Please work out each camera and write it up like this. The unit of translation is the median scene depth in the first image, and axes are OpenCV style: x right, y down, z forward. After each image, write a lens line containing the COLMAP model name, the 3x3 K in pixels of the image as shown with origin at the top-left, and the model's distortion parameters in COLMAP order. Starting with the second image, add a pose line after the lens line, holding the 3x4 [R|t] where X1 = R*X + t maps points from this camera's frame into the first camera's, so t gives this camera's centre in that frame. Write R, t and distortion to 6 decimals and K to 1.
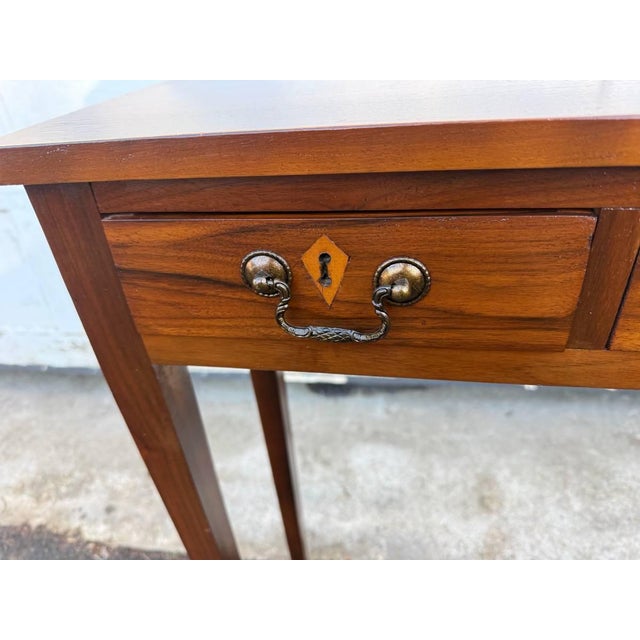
lens RADIAL K [[467.4, 0, 324.7], [0, 467.4, 316.1], [0, 0, 1]] dist [-0.004105, -0.017889]
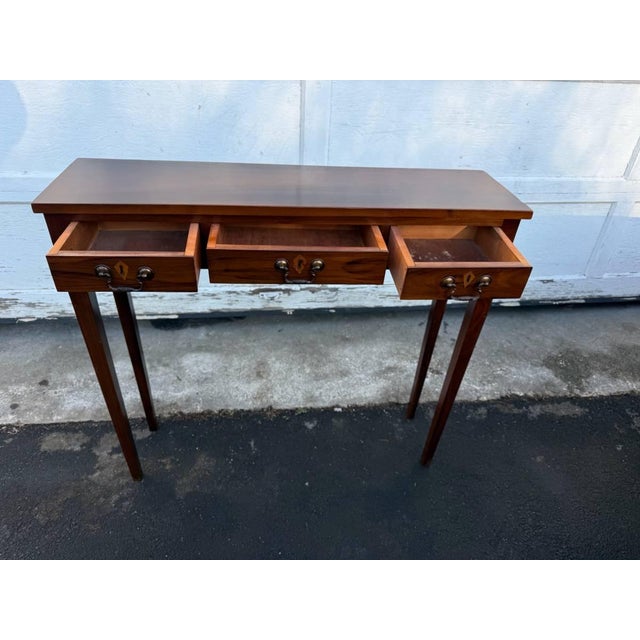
lens RADIAL K [[457.4, 0, 329.9], [0, 457.4, 321.2], [0, 0, 1]] dist [0.039525, -0.060398]
pose [[0.952603, -0.054514, 0.299291, 0.079463], [0.039029, 0.997583, 0.057480, 0.099385], [-0.301701, -0.043075, 0.952429, -0.717784]]
